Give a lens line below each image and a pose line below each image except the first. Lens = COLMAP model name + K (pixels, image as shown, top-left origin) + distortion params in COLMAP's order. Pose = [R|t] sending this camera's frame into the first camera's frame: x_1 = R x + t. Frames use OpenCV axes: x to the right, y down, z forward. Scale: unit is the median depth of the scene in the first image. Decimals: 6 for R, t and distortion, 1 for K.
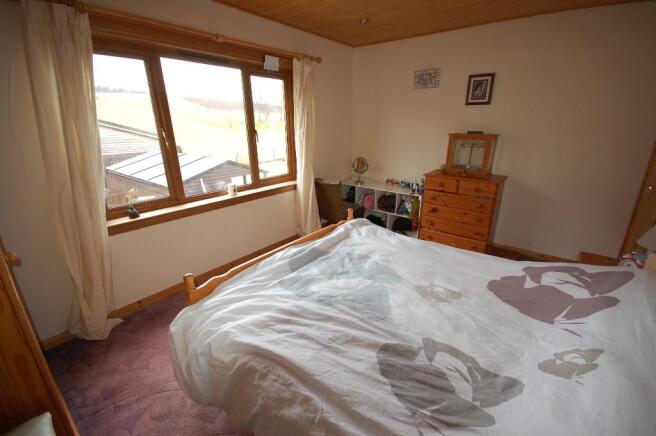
lens RADIAL K [[288.4, 0, 328.0], [0, 288.4, 218.0], [0, 0, 1]] dist [-0.000278, -0.000039]
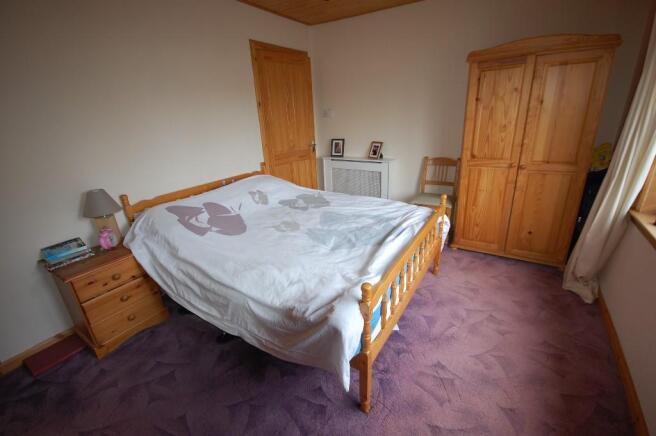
lens RADIAL K [[288.4, 0, 328.0], [0, 288.4, 218.0], [0, 0, 1]] dist [-0.000278, -0.000039]
pose [[-0.994162, 0.074510, -0.078038, 0.257718], [0.008258, 0.773685, 0.633517, -0.631289], [0.107580, 0.629174, -0.769783, 1.955012]]
